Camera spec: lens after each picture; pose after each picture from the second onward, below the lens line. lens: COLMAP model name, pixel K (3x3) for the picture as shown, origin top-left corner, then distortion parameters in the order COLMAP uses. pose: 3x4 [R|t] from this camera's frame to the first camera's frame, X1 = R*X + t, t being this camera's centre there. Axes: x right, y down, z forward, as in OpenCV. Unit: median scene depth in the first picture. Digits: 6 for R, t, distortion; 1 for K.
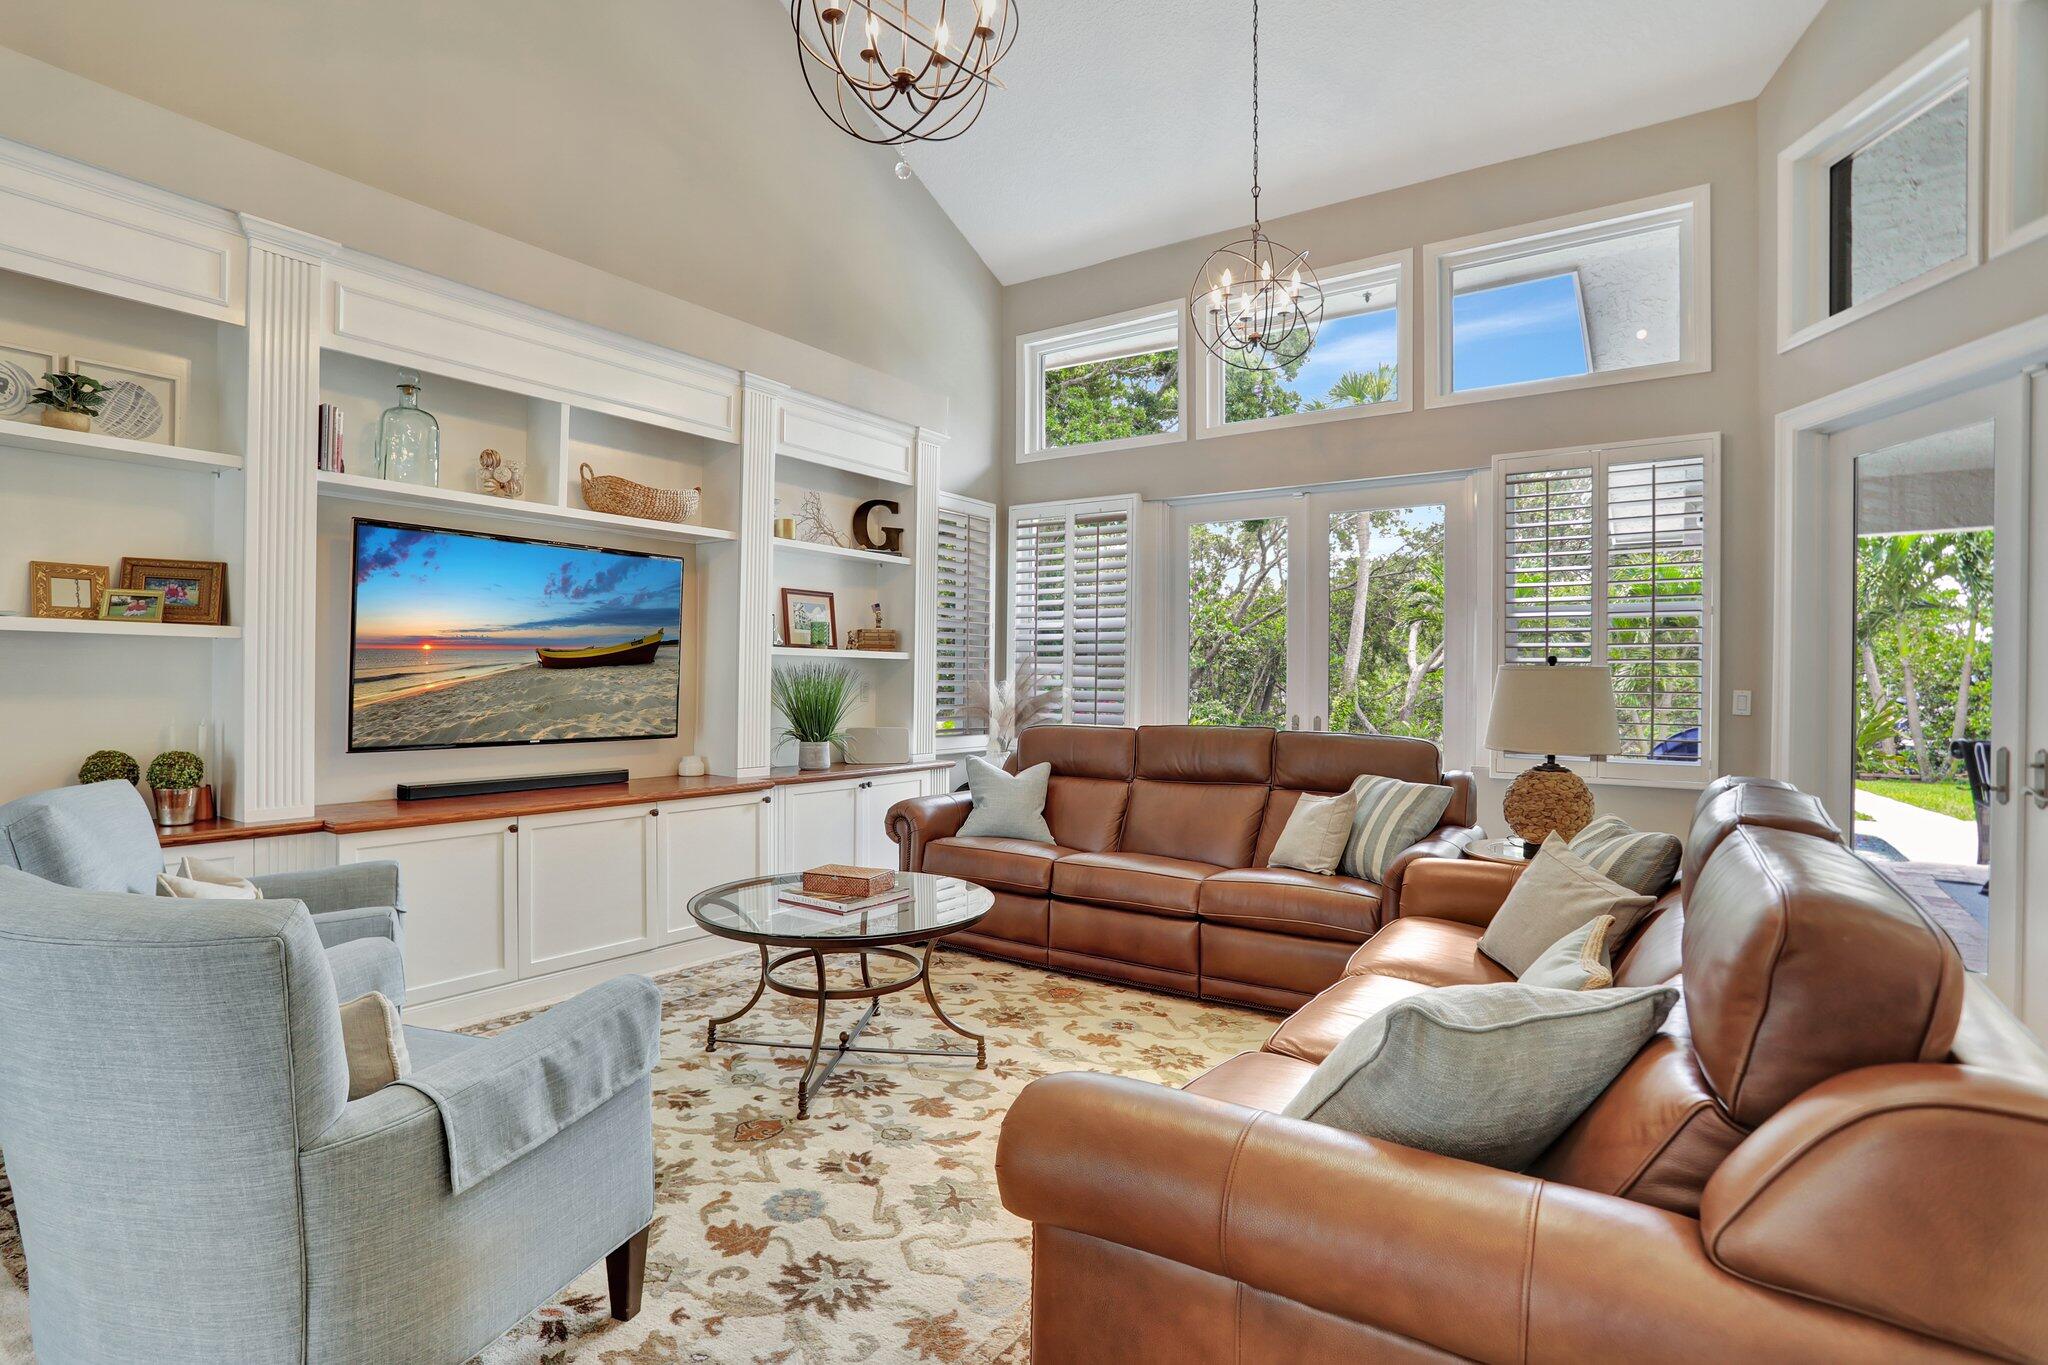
lens RADIAL K [[1005.4, 0, 977.5], [0, 1005.4, 698.1], [0, 0, 1]] dist [-0.061431, 0.024560]
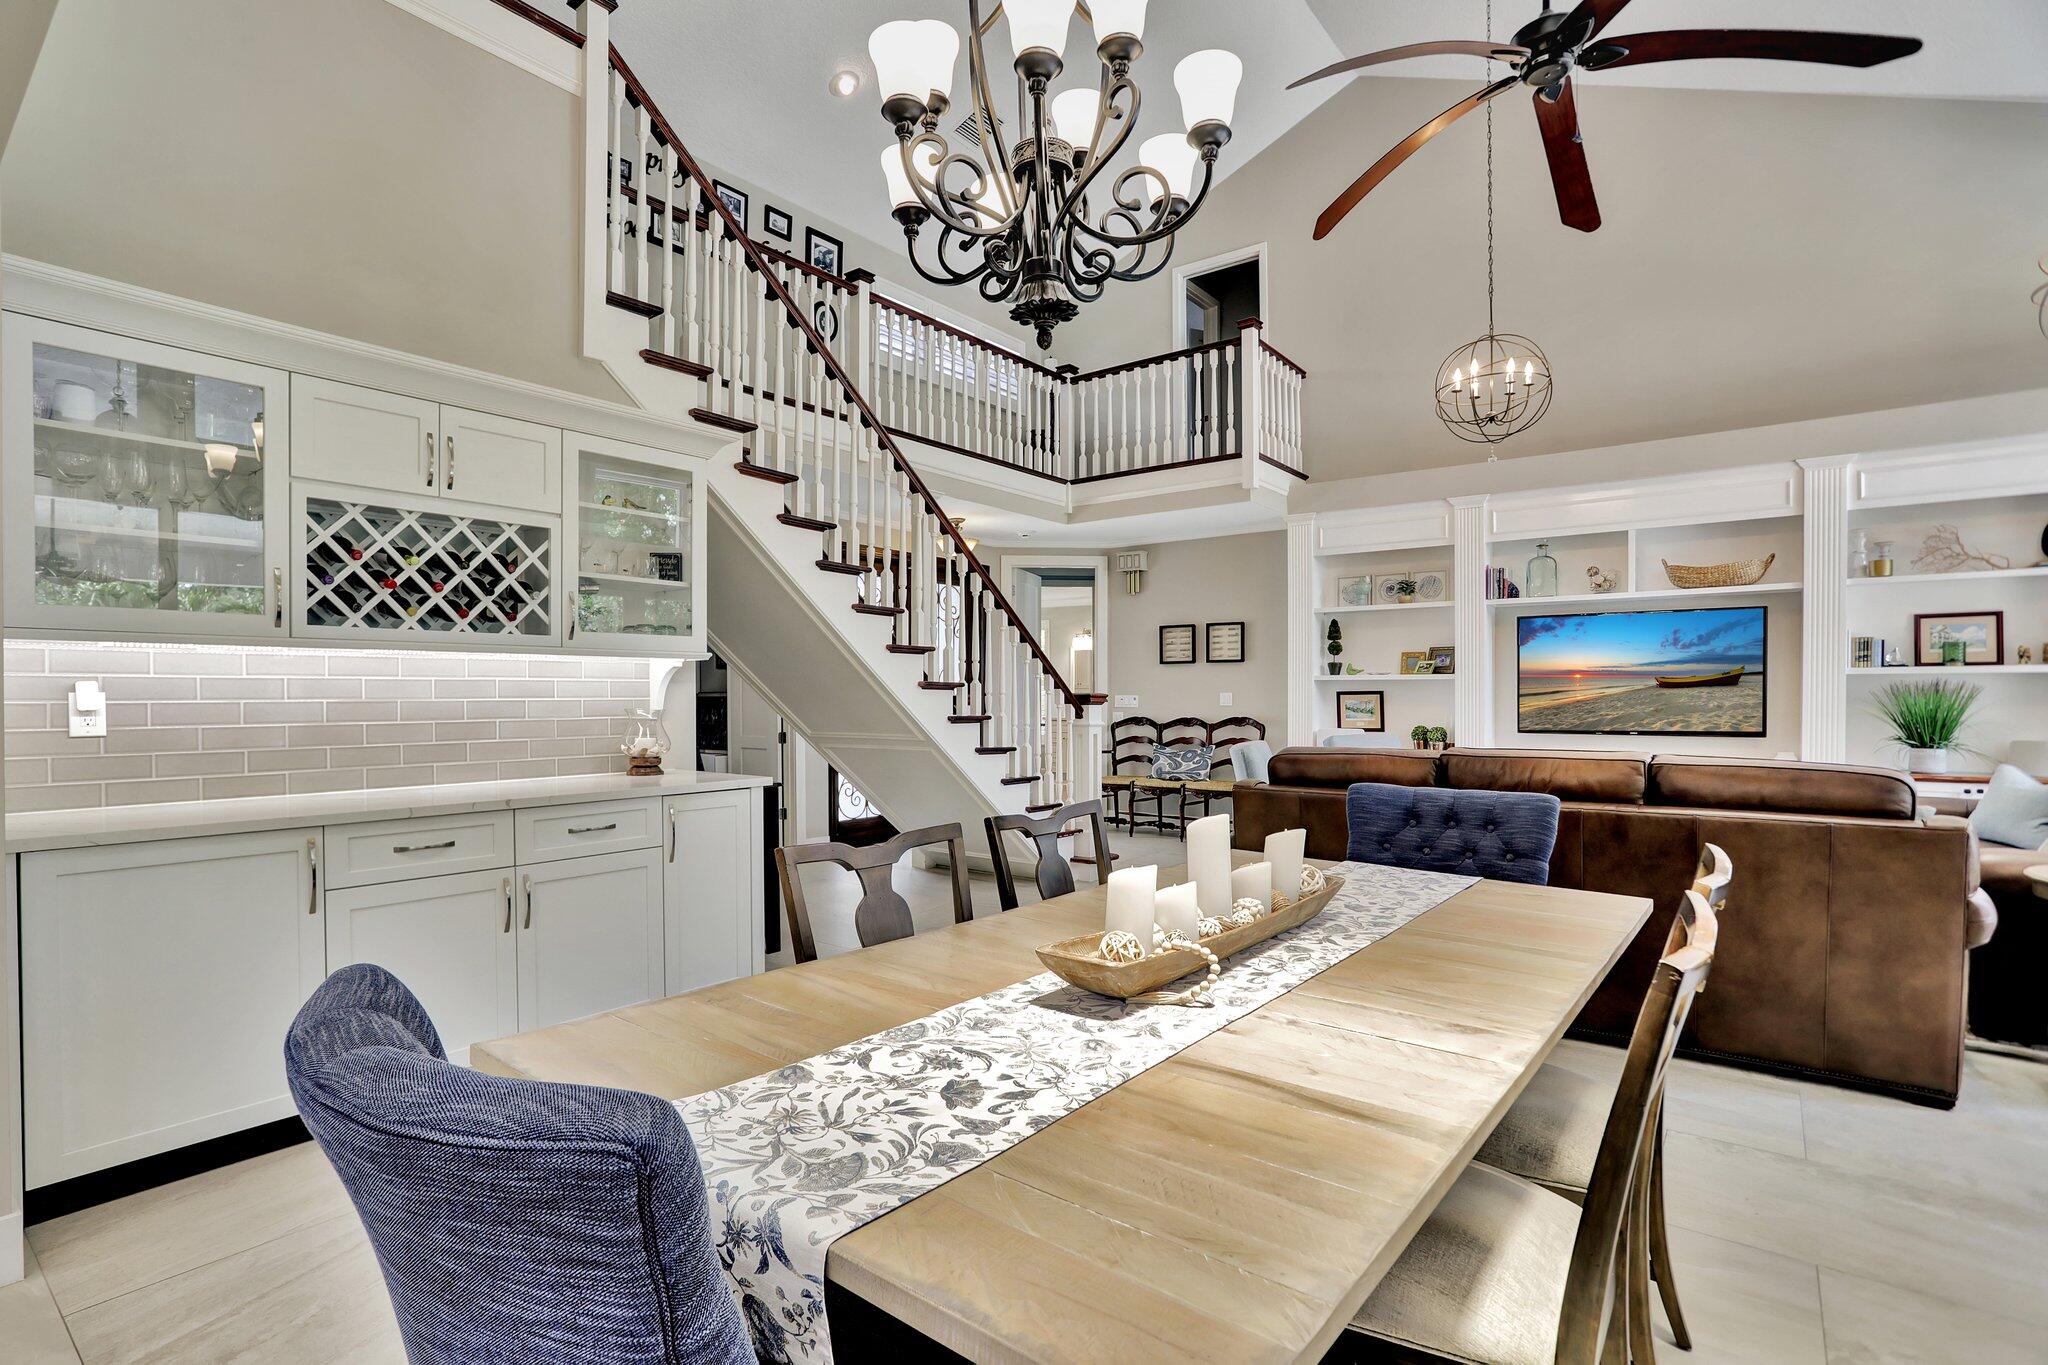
lens RADIAL K [[1005.4, 0, 977.5], [0, 1005.4, 698.1], [0, 0, 1]] dist [-0.061431, 0.024560]
pose [[-0.057124, -0.003350, -0.998361, 1.166164], [-0.019353, 0.999810, -0.002248, 0.011038], [0.998179, 0.019193, -0.057178, -0.007731]]
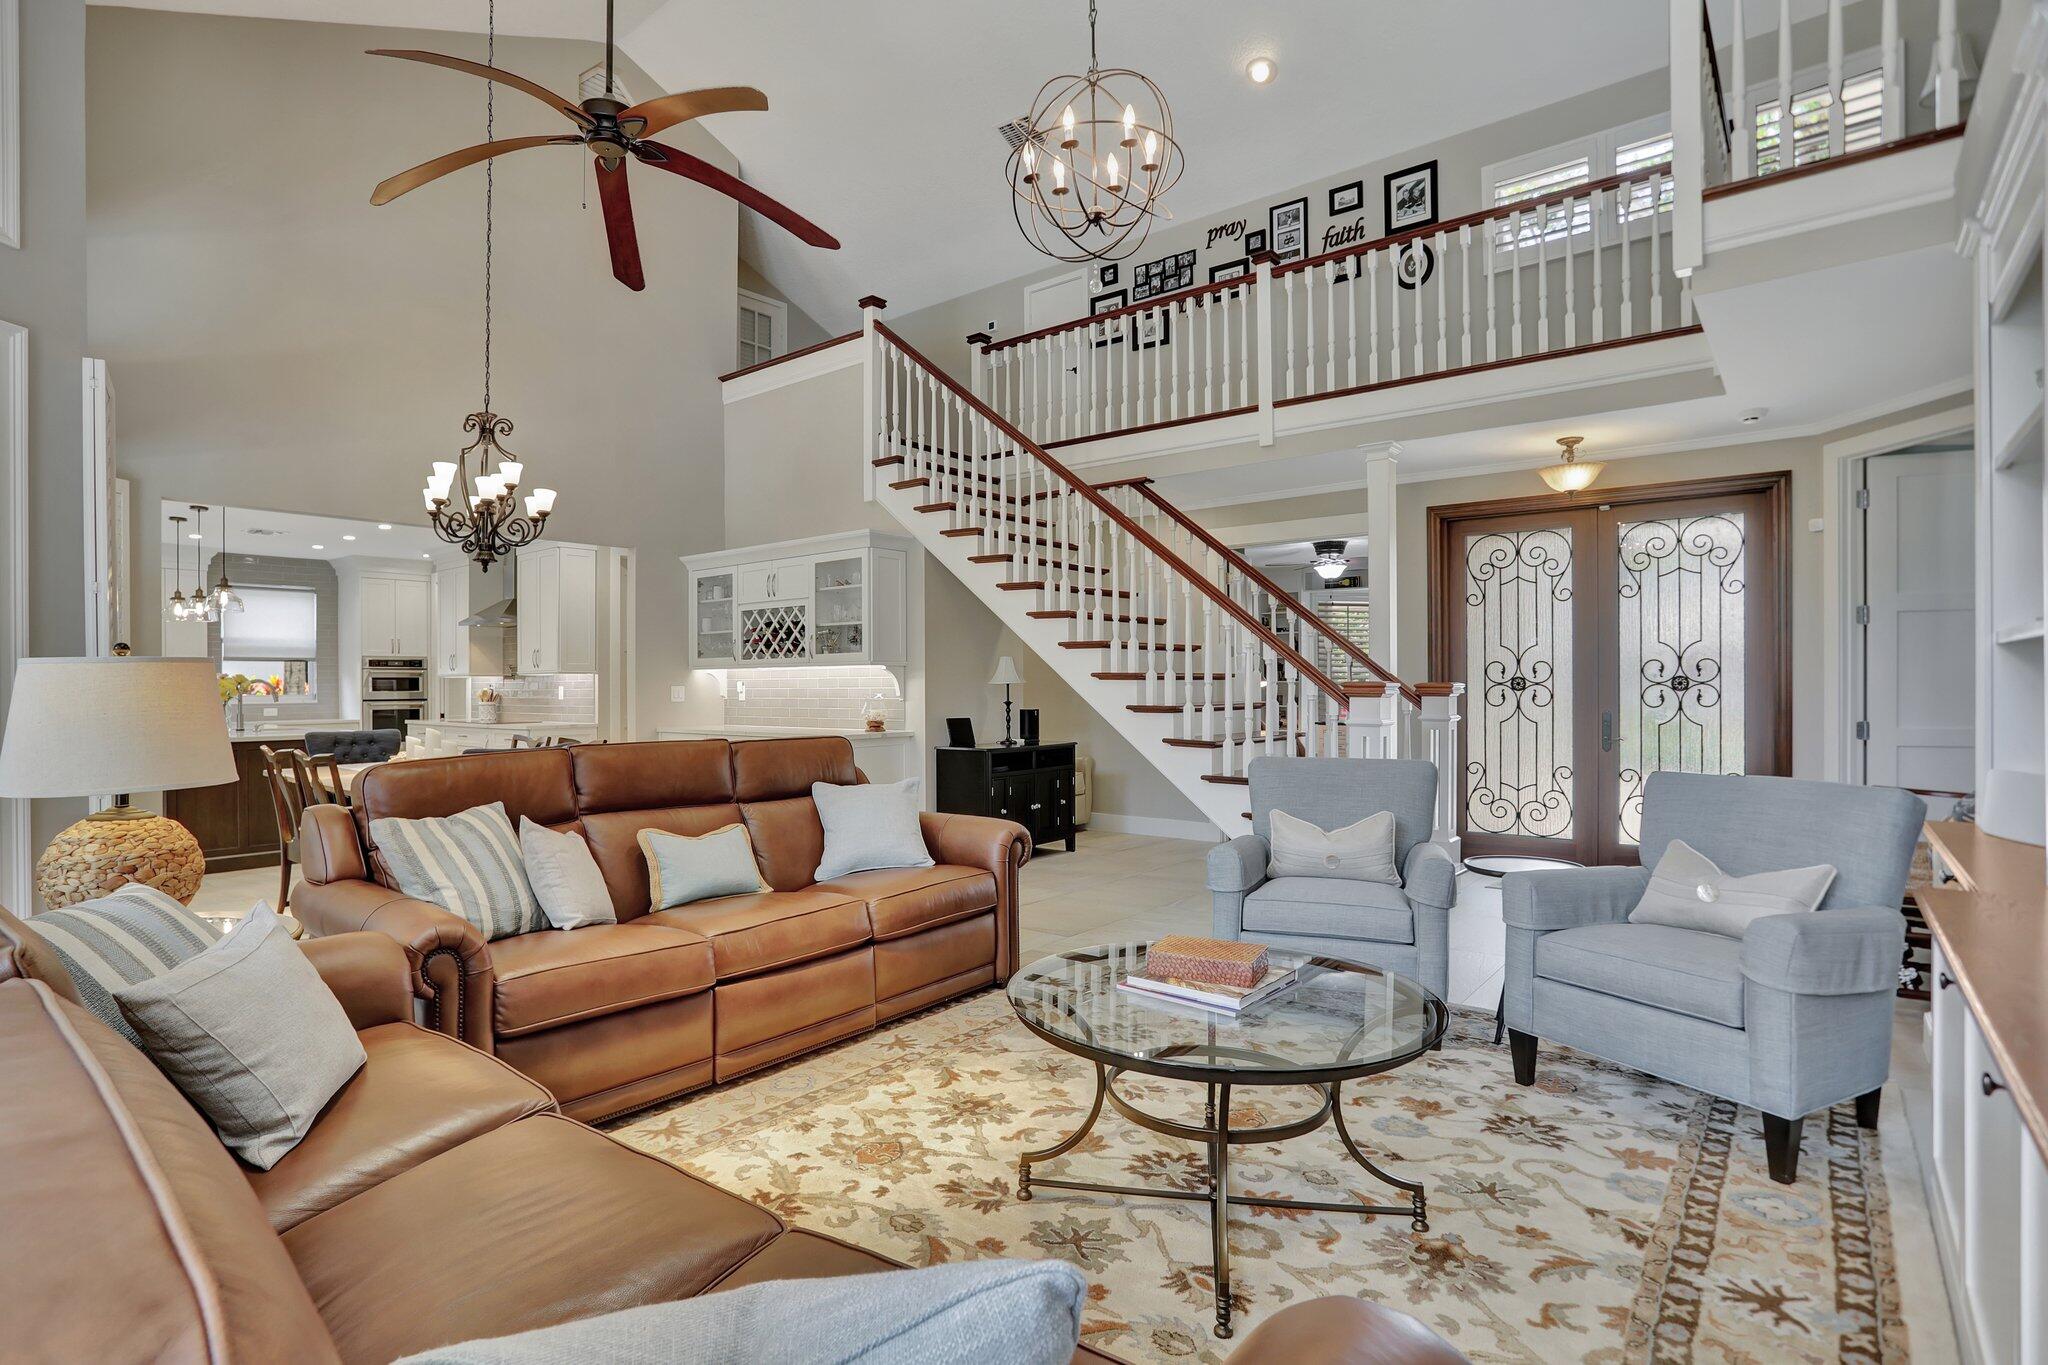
lens RADIAL K [[1005.4, 0, 977.5], [0, 1005.4, 698.1], [0, 0, 1]] dist [-0.061431, 0.024560]
pose [[-0.997047, -0.004027, 0.076692, -0.007767], [-0.001816, 0.999581, 0.028883, -0.014864], [-0.076776, 0.028658, -0.996636, 1.226365]]
